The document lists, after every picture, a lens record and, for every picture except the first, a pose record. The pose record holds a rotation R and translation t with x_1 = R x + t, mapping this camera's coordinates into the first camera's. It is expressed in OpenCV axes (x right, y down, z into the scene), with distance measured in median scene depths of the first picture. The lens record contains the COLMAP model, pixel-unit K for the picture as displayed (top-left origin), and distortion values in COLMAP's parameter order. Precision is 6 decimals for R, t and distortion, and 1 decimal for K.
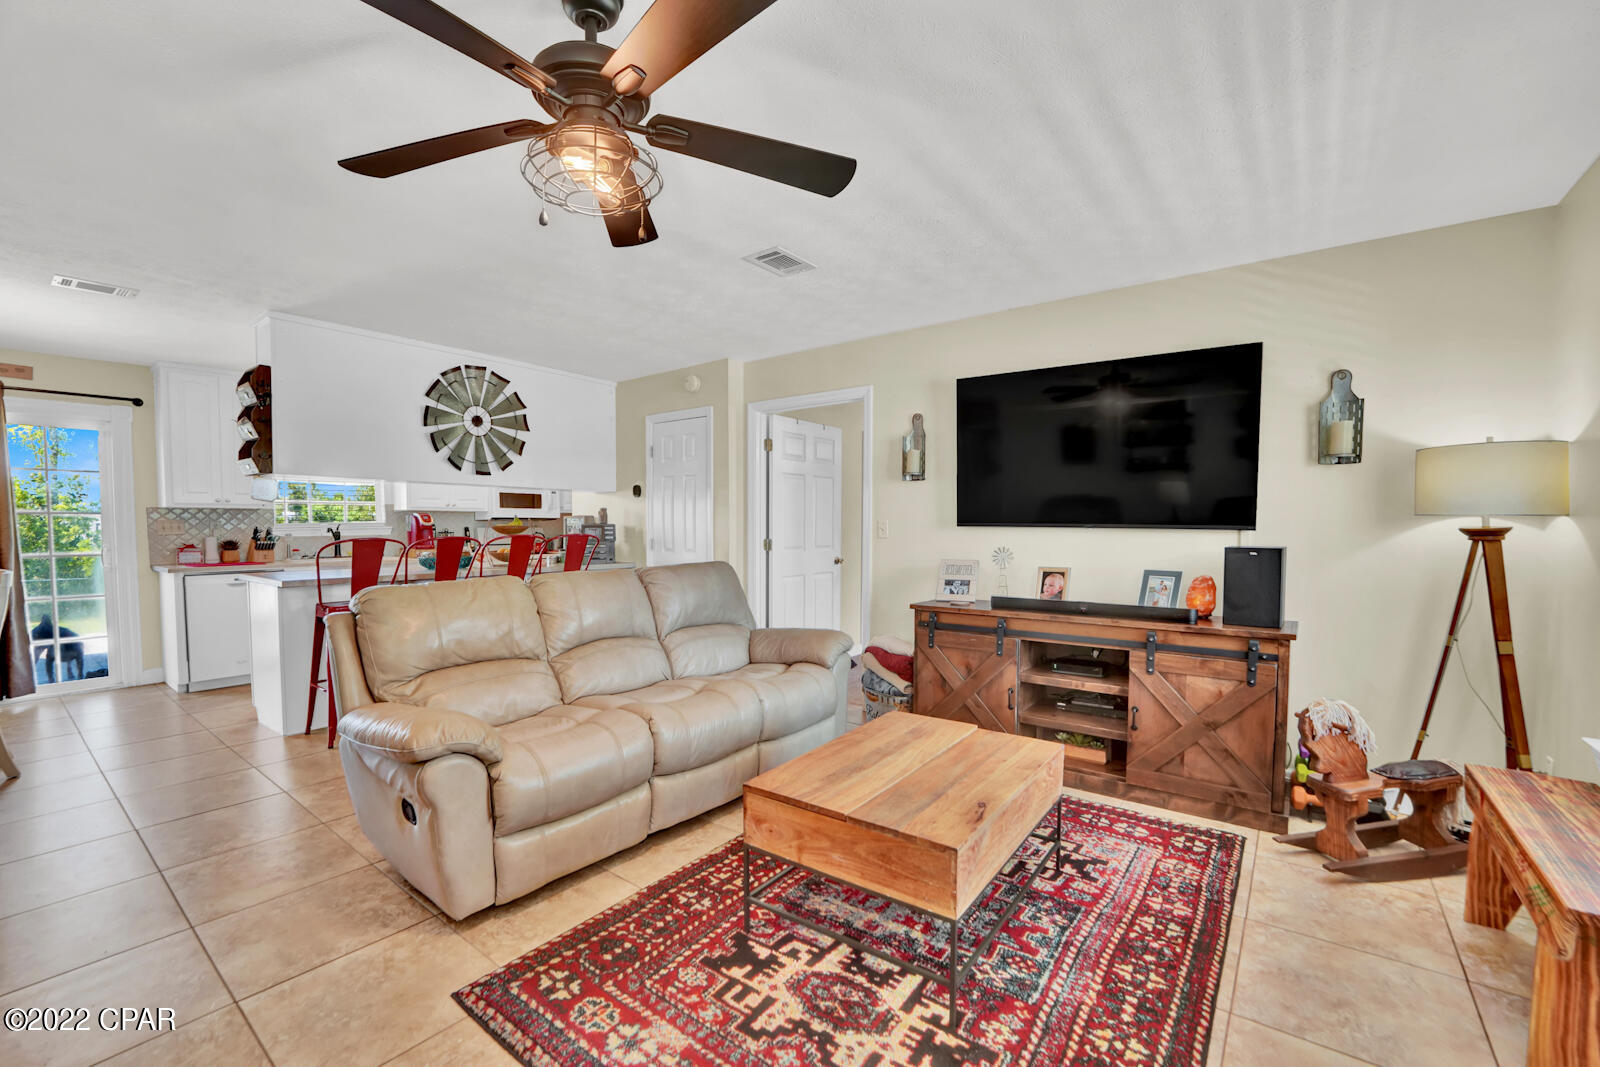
lens RADIAL K [[668.1, 0, 796.0], [0, 668.1, 549.4], [0, 0, 1]] dist [-0.027158, 0.004386]
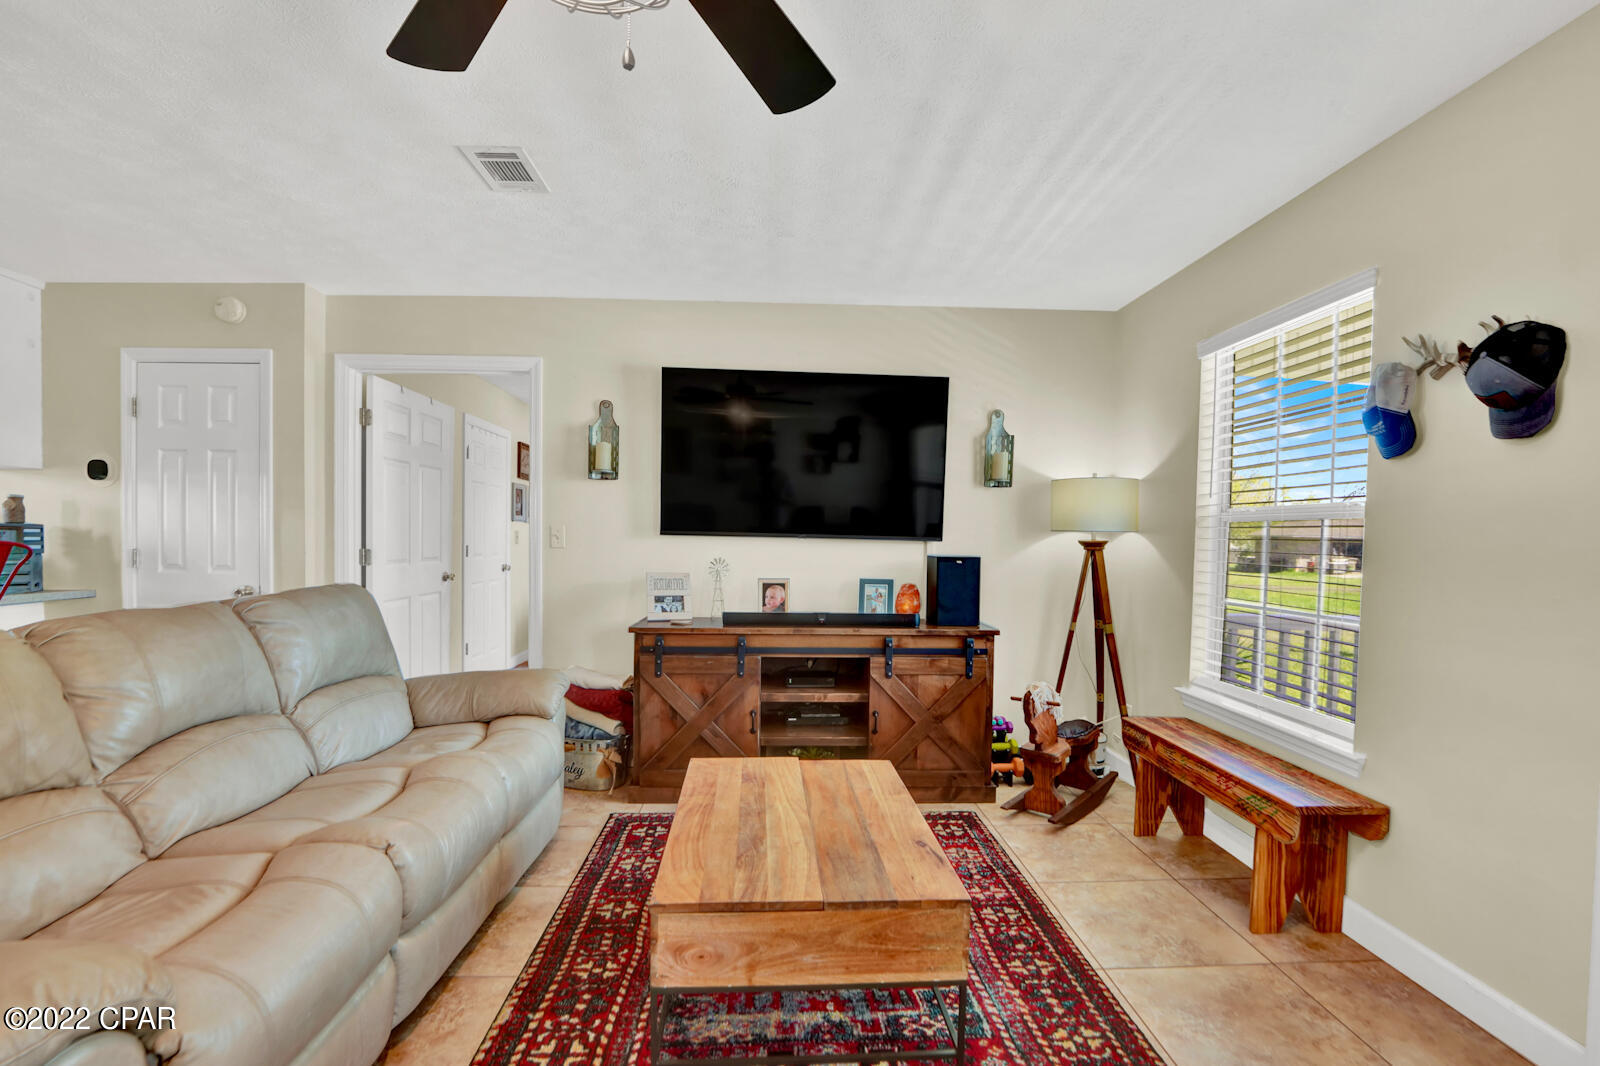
lens RADIAL K [[709.8, 0, 795.5], [0, 709.8, 554.4], [0, 0, 1]] dist [-0.023180, 0.000584]
pose [[0.769445, -0.006844, 0.638677, -0.257971], [0.010290, 0.999946, -0.001682, -0.006440], [-0.638630, 0.007866, 0.769473, 0.199268]]
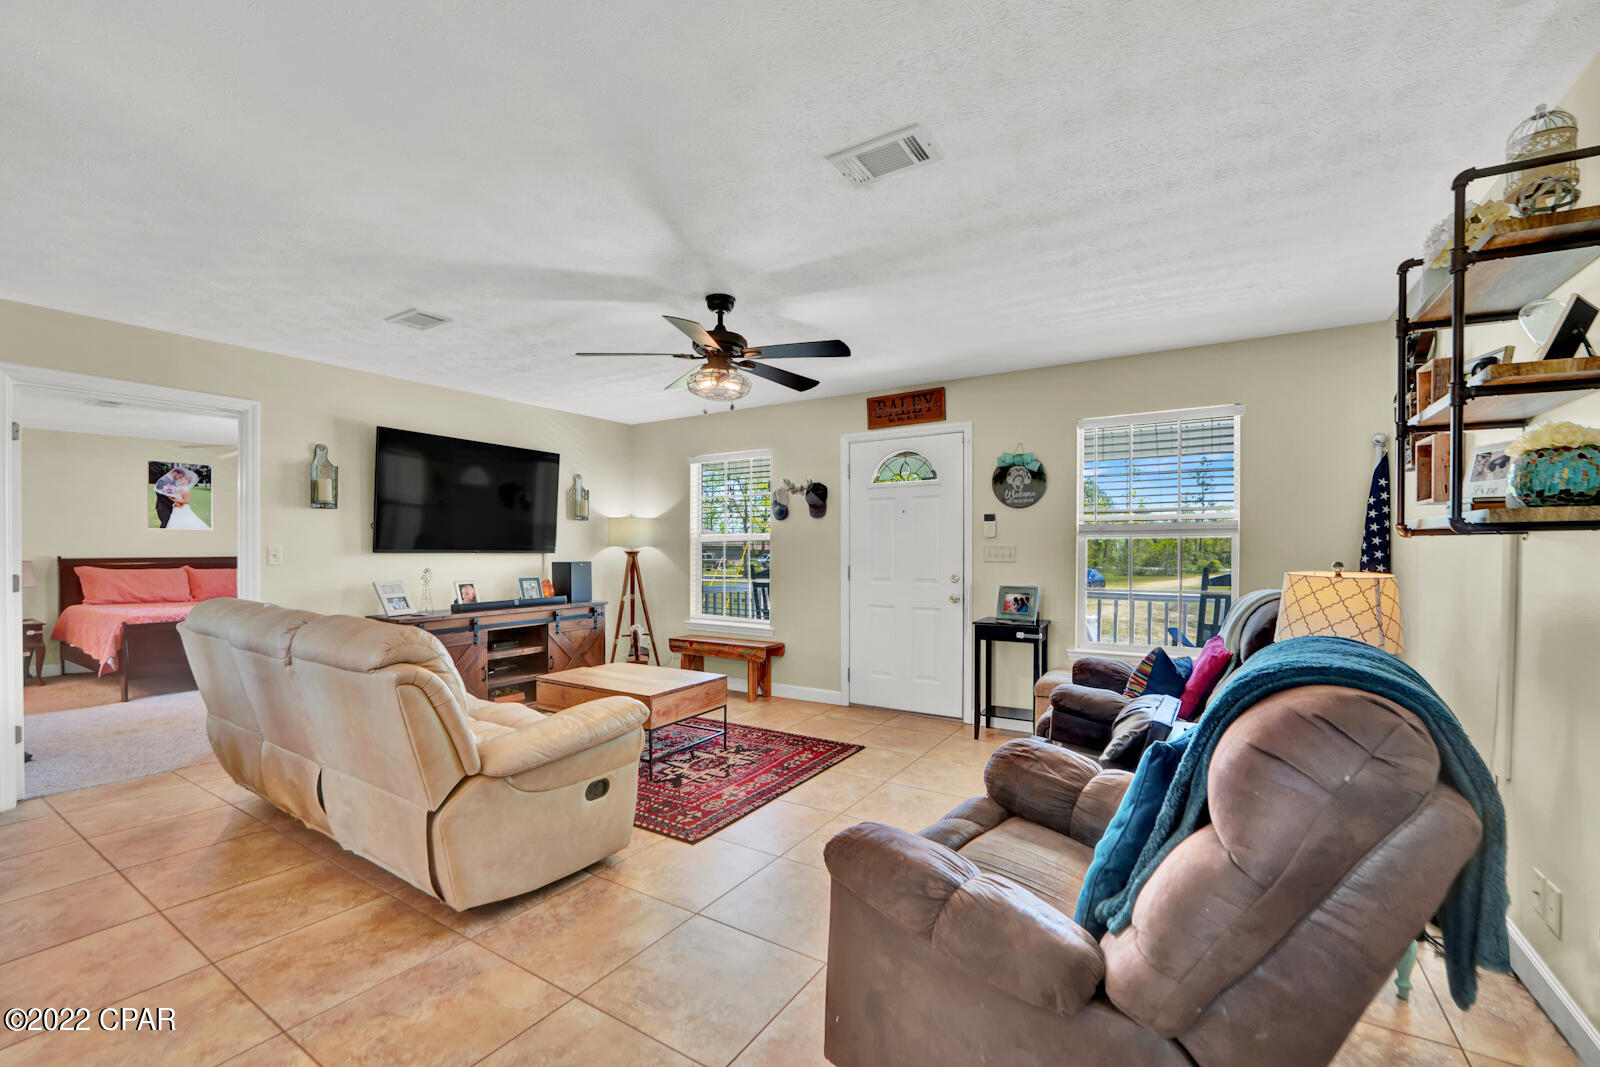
lens RADIAL K [[668.1, 0, 790.5], [0, 668.1, 557.9], [0, 0, 1]] dist [-0.027158, 0.004386]
pose [[-0.088769, -0.012772, 0.995970, -1.130170], [0.039527, 0.999085, 0.016335, -0.018255], [-0.995268, 0.040818, -0.088183, 0.462188]]
